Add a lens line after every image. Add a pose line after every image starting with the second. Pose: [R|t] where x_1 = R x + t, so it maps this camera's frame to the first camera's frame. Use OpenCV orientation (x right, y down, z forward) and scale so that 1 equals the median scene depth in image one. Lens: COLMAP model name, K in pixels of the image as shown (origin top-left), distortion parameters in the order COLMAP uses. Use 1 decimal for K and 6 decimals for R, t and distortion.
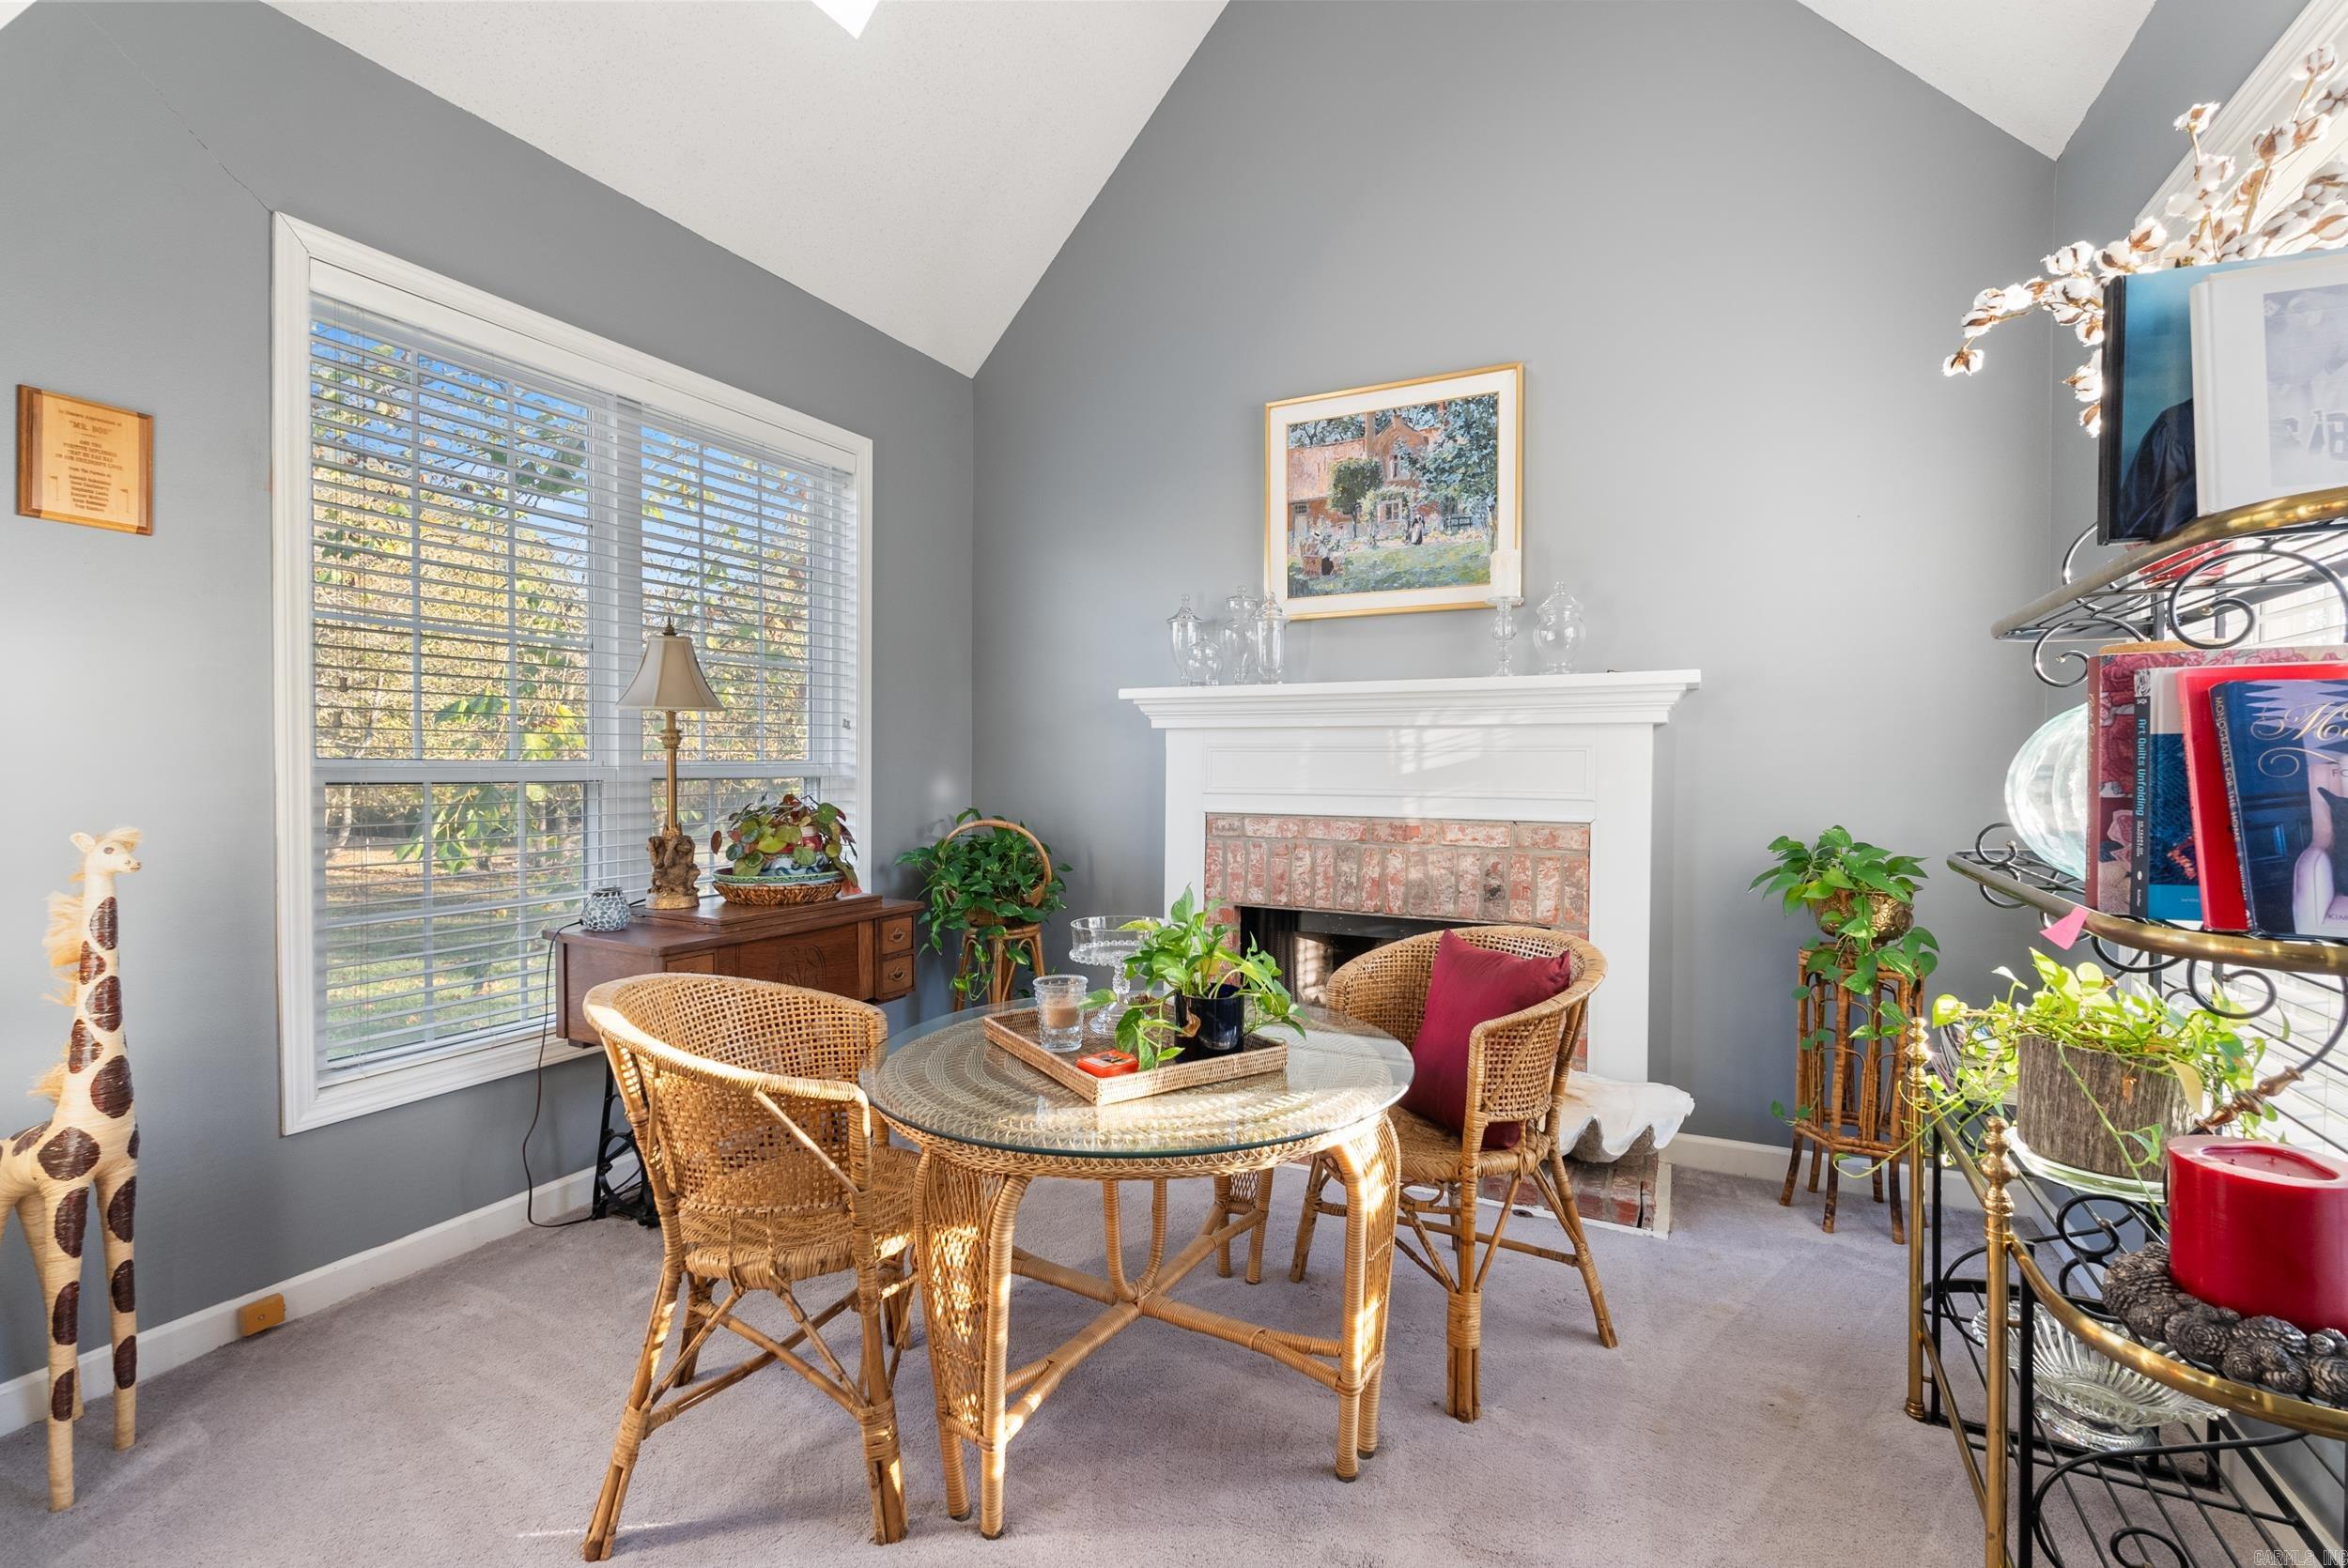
lens RADIAL K [[1033.7, 0, 1174.0], [0, 1033.7, 784.0], [0, 0, 1]] dist [-0.009777, 0.000462]
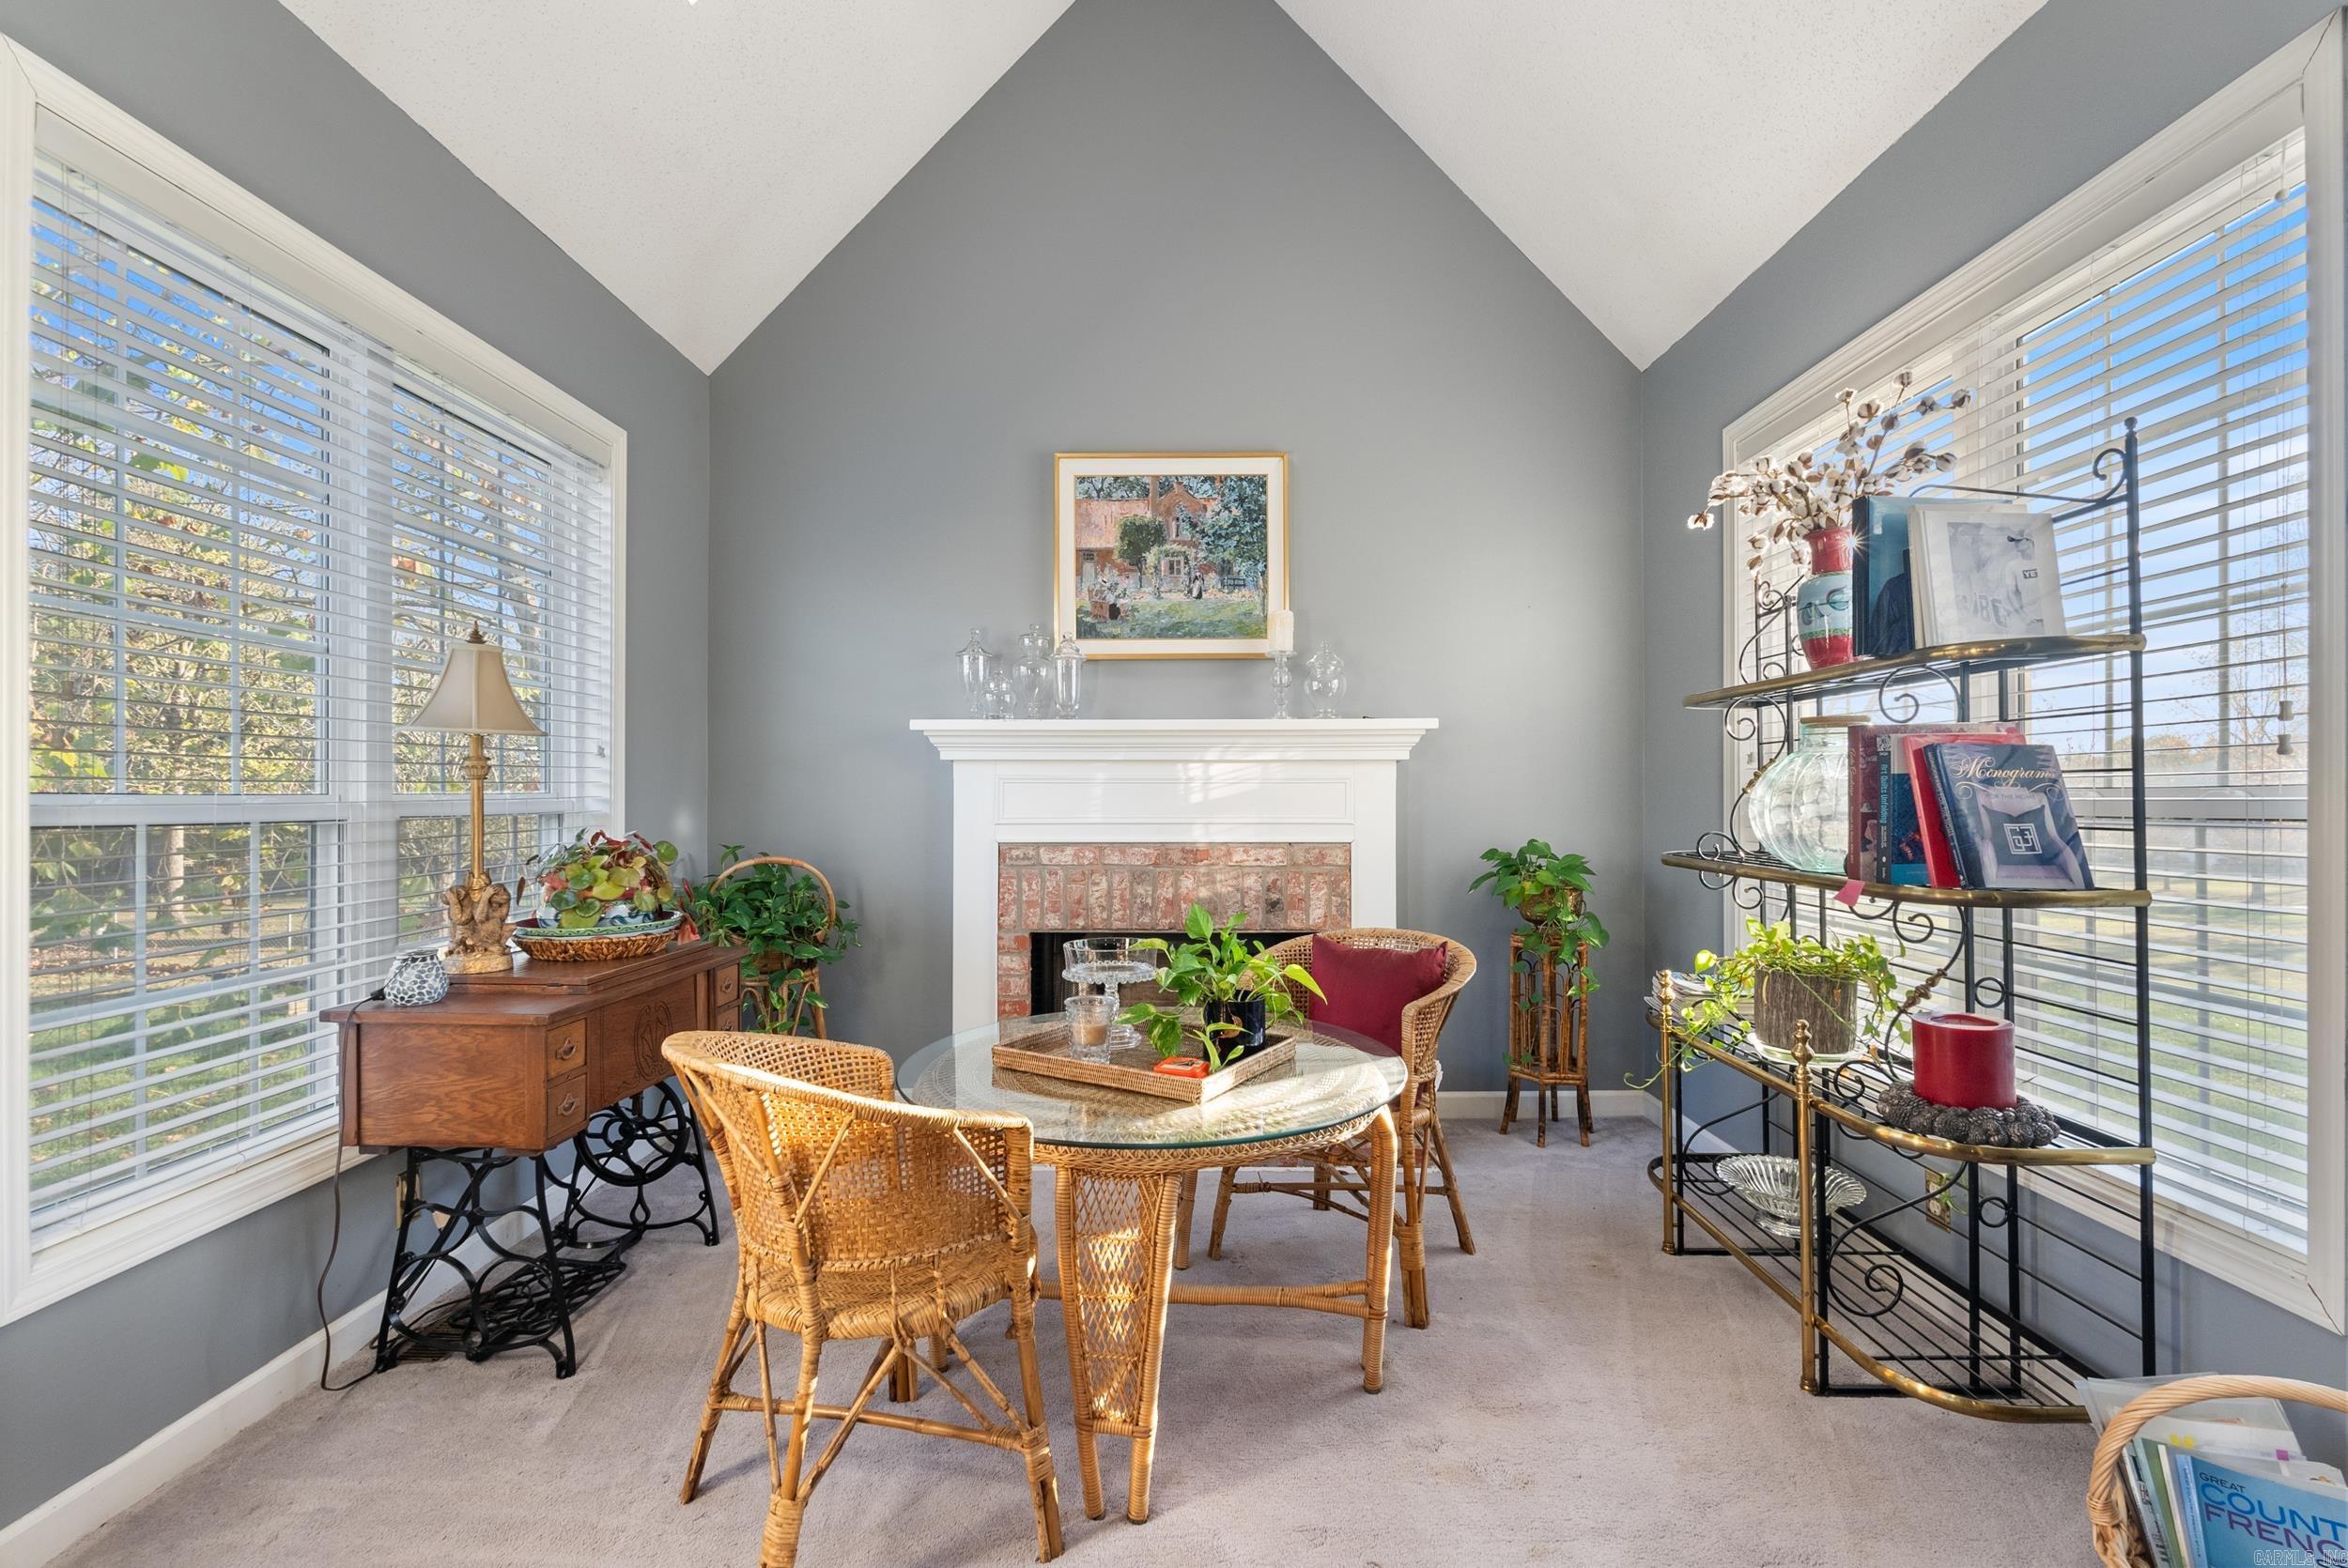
lens RADIAL K [[1038.0, 0, 1175.3], [0, 1038.0, 791.0], [0, 0, 1]] dist [-0.008544, 0.000070]
pose [[0.897565, -0.003227, 0.440870, -0.288639], [0.013370, 0.999713, -0.019903, -0.001011], [-0.440679, 0.023759, 0.897350, 0.003007]]
